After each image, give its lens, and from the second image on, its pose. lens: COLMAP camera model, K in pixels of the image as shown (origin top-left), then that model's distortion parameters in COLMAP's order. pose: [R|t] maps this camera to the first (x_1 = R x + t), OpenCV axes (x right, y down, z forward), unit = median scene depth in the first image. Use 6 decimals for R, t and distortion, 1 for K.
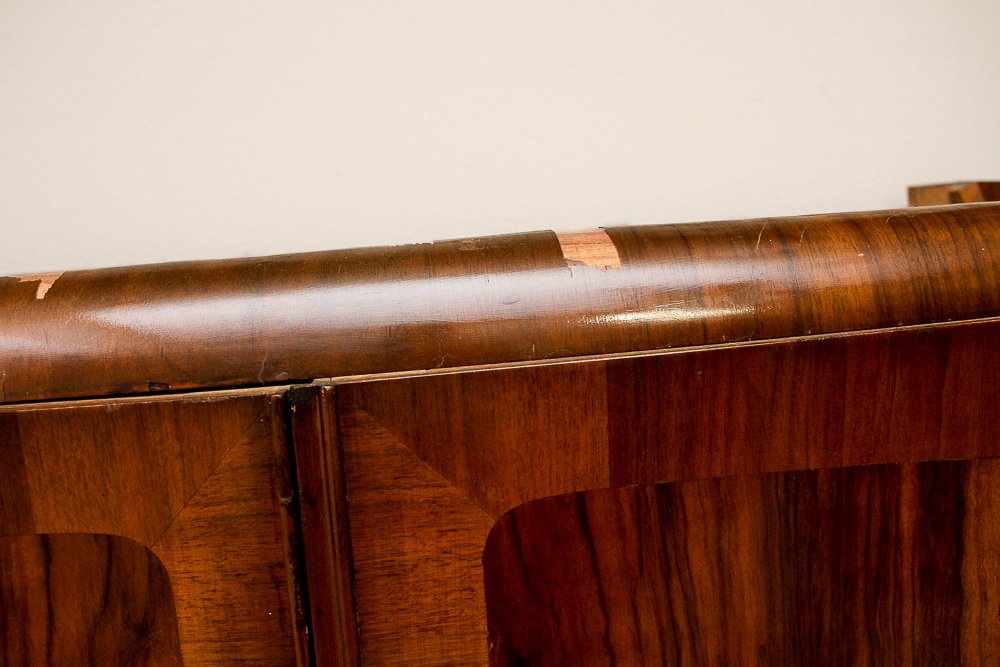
lens RADIAL K [[1114.0, 0, 500.0], [0, 1114.0, 333.5], [0, 0, 1]] dist [-0.135752, 0.150161]
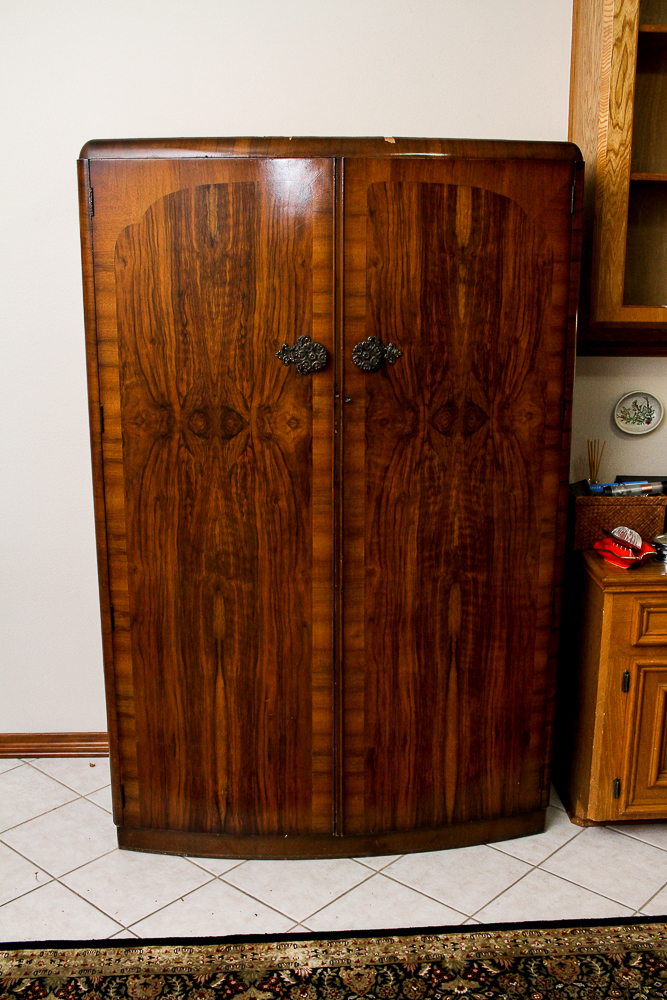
lens RADIAL K [[1114.0, 0, 348.9], [0, 1114.0, 498.9], [0, 0, 1]] dist [-0.135752, 0.150161]
pose [[0.997132, 0.064884, 0.038954, -0.227900], [-0.069411, 0.989200, 0.129095, 1.050181], [-0.030158, -0.131429, 0.990867, -4.867404]]
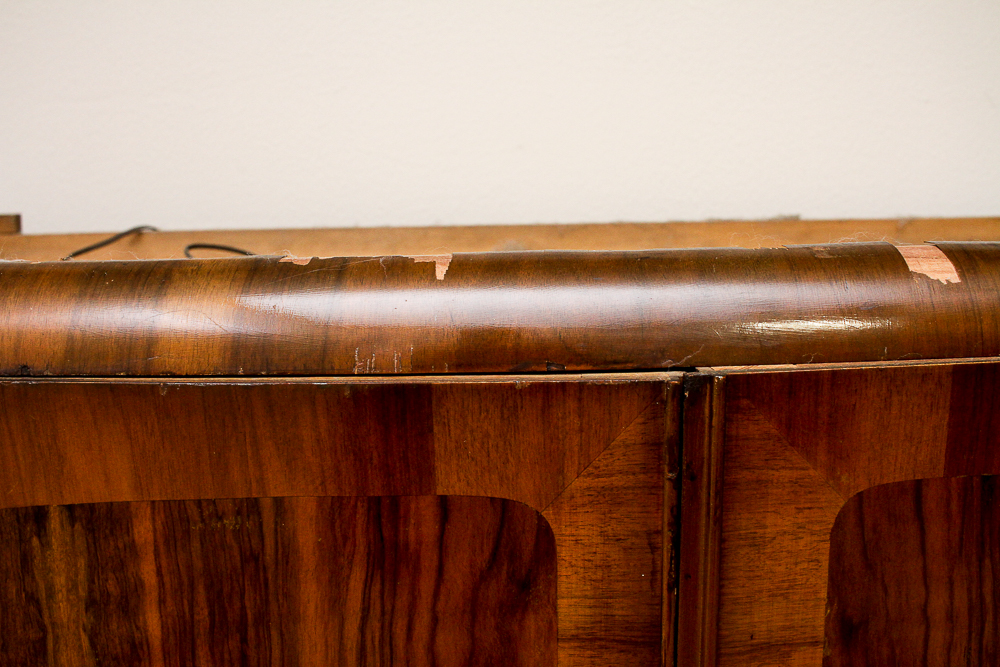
lens RADIAL K [[1114.0, 0, 500.0], [0, 1114.0, 333.5], [0, 0, 1]] dist [-0.135752, 0.150161]
pose [[0.998367, 0.056990, -0.003849, -0.362264], [-0.056794, 0.997599, 0.039630, -0.025859], [0.006098, -0.039347, 0.999207, -0.110109]]
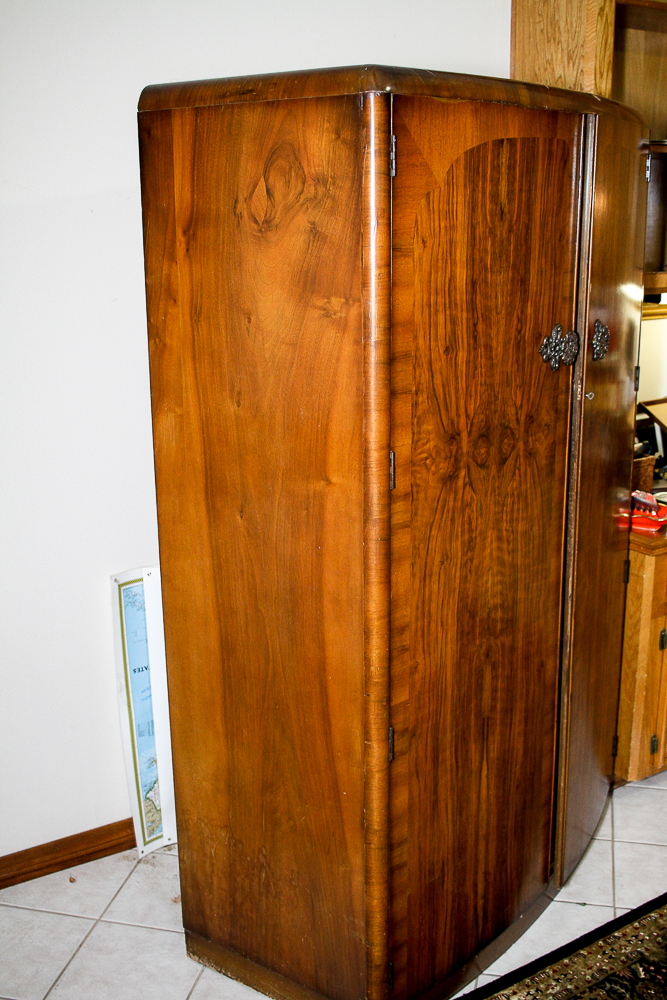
lens RADIAL K [[1114.0, 0, 348.9], [0, 1114.0, 498.9], [0, 0, 1]] dist [-0.135752, 0.150161]
pose [[0.617112, -0.144677, 0.773461, -4.798181], [0.065601, 0.988989, 0.132651, 1.026322], [-0.784136, -0.031121, 0.619808, -1.255568]]
